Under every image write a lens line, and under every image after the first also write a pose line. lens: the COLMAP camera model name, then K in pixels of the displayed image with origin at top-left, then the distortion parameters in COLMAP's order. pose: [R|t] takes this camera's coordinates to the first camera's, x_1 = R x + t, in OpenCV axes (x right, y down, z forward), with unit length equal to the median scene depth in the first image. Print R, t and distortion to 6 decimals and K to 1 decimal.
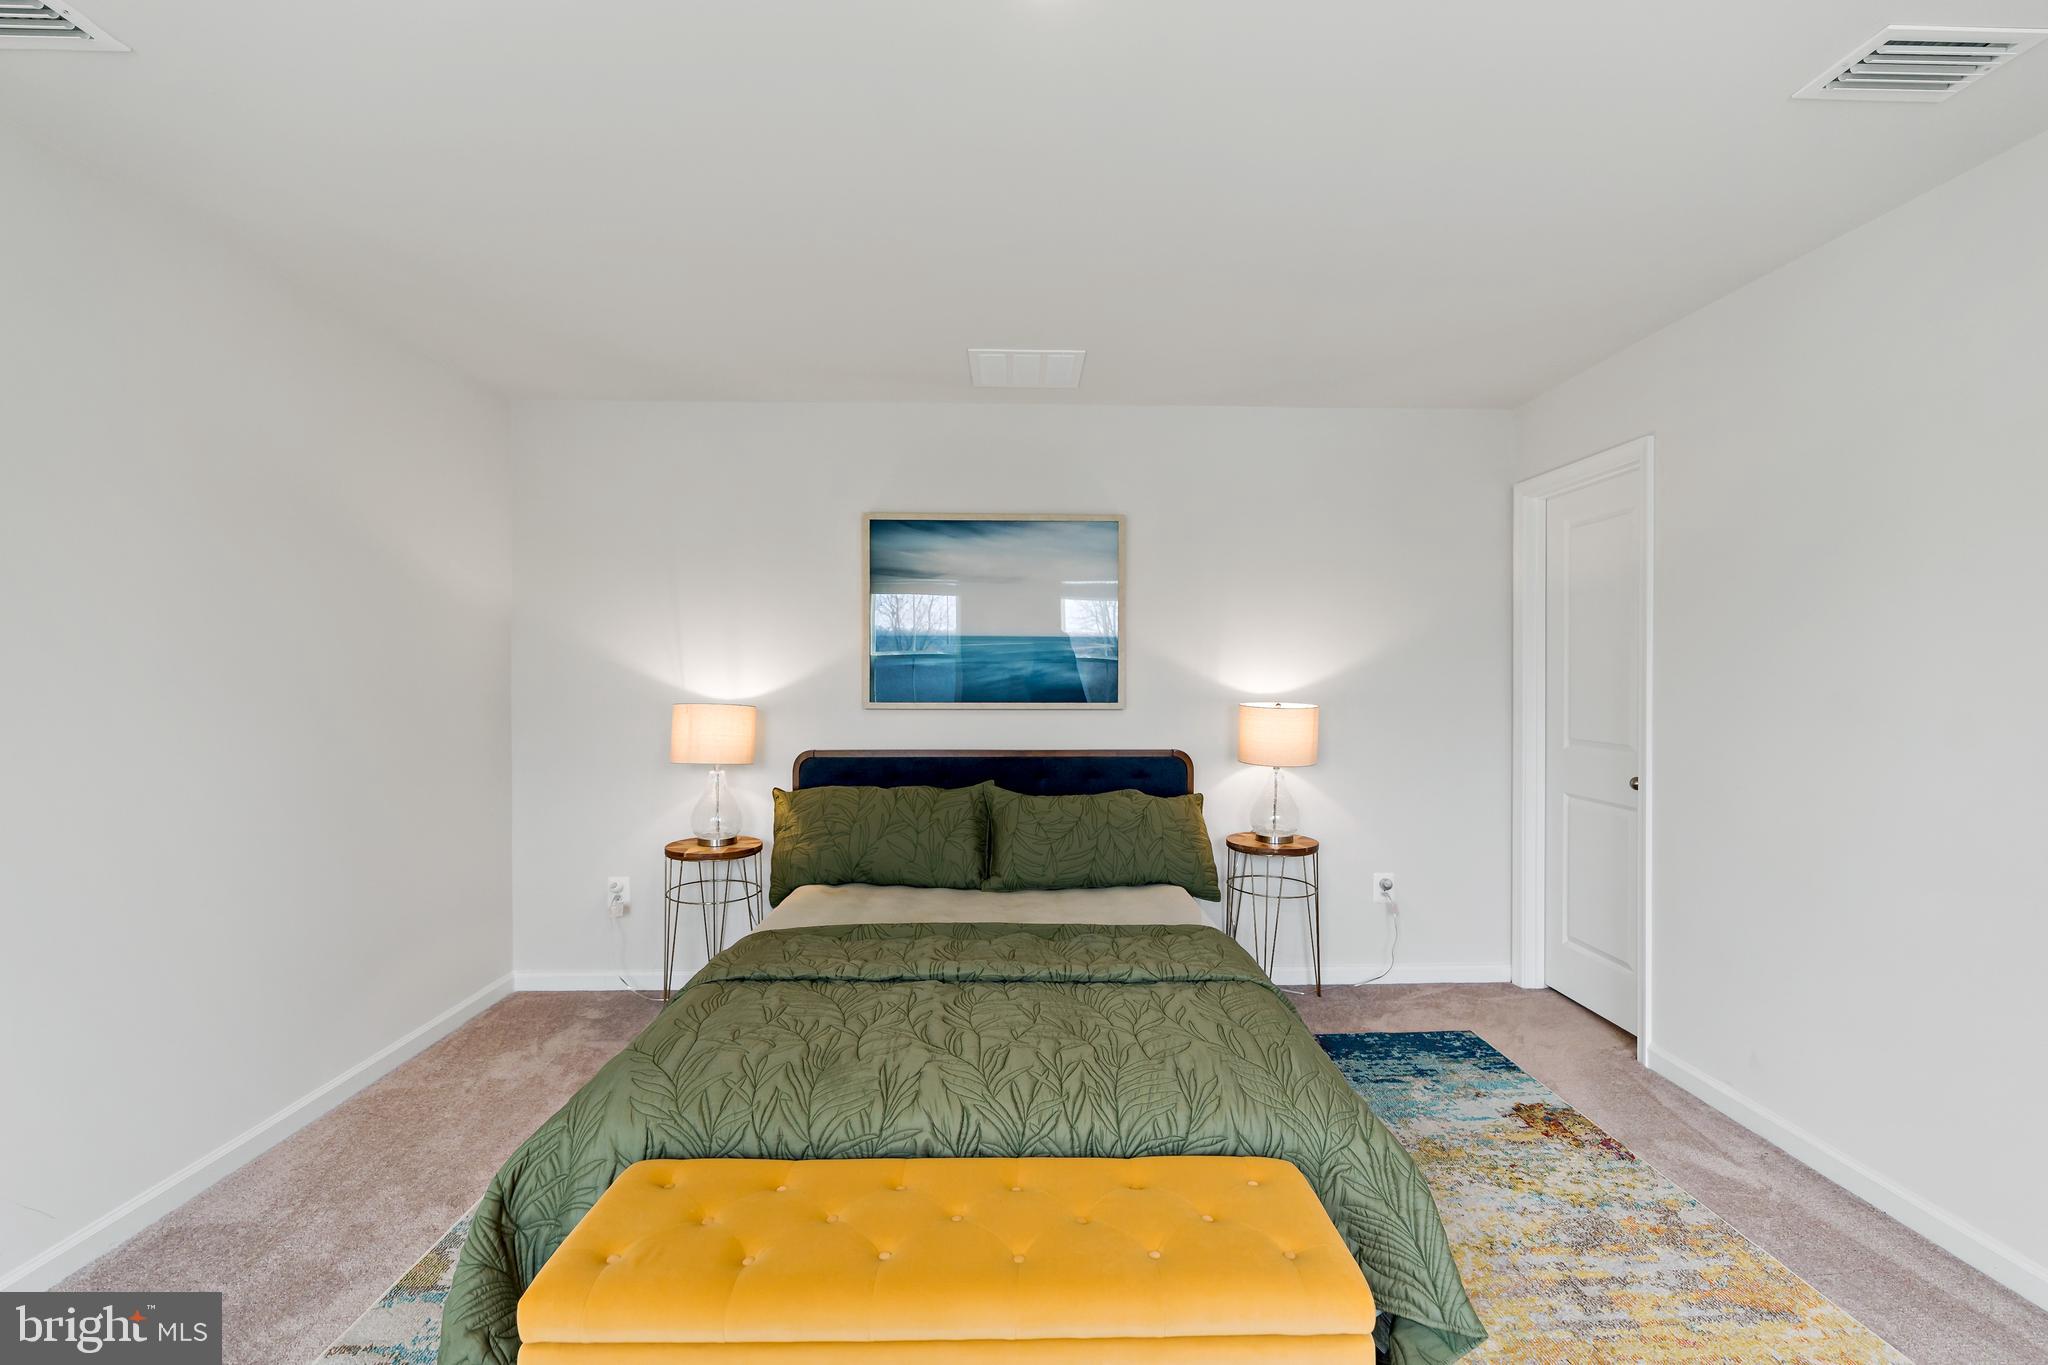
lens RADIAL K [[913.5, 0, 1046.6], [0, 913.5, 683.9], [0, 0, 1]] dist [-0.001163, 0.000522]
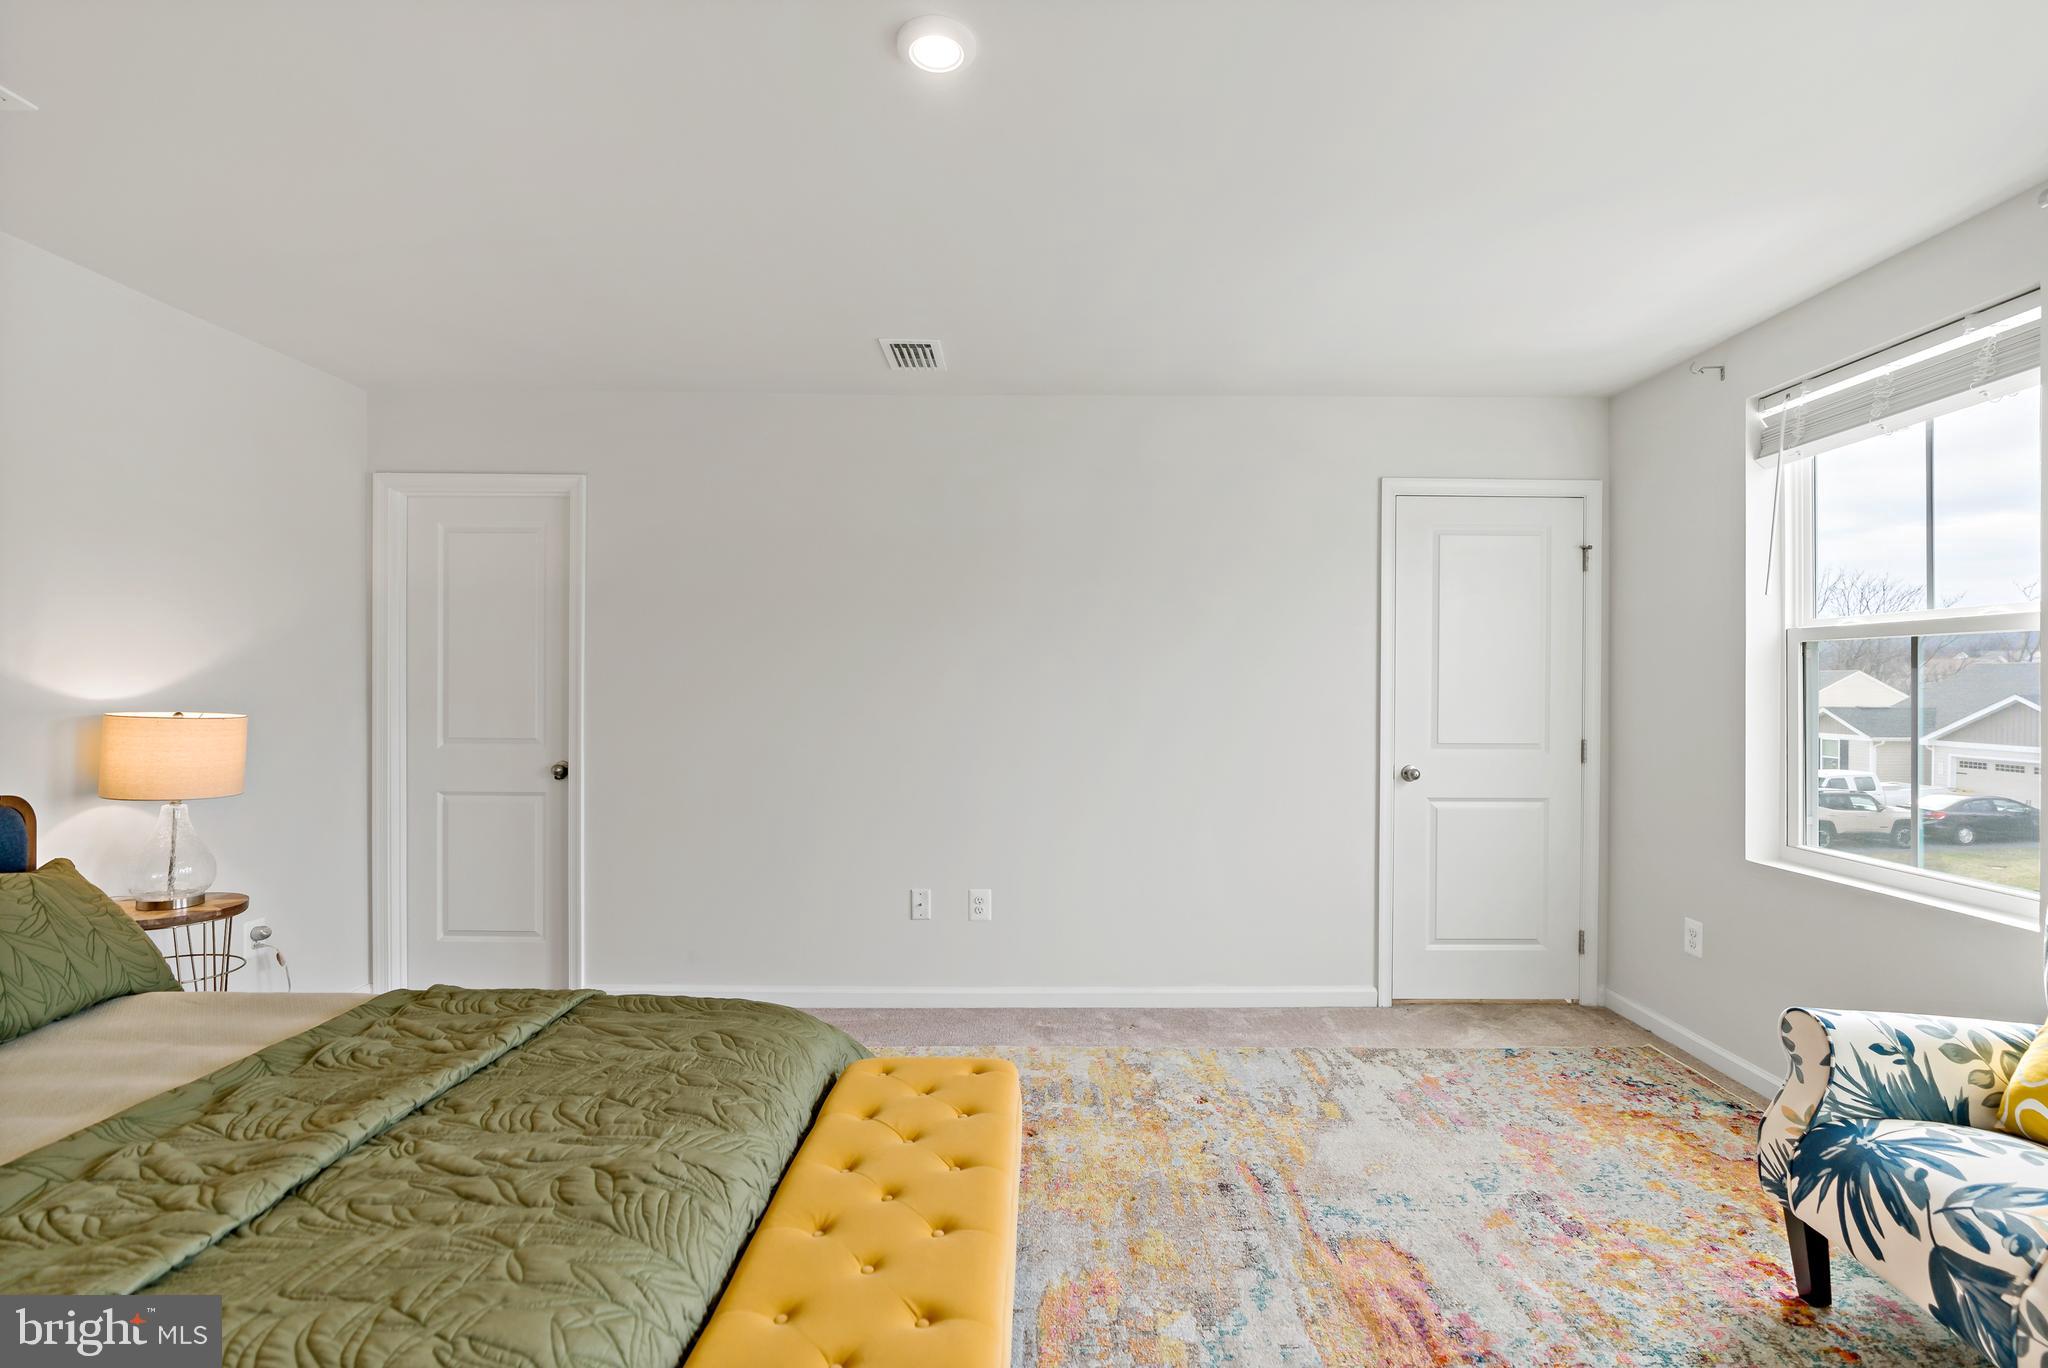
lens RADIAL K [[913.5, 0, 1046.6], [0, 913.5, 685.4], [0, 0, 1]] dist [-0.001163, 0.000522]
pose [[0.023453, -0.005190, 0.999711, -0.436111], [0.009344, 0.999944, 0.004972, 0.003120], [-0.999681, 0.009225, 0.023500, 0.305115]]
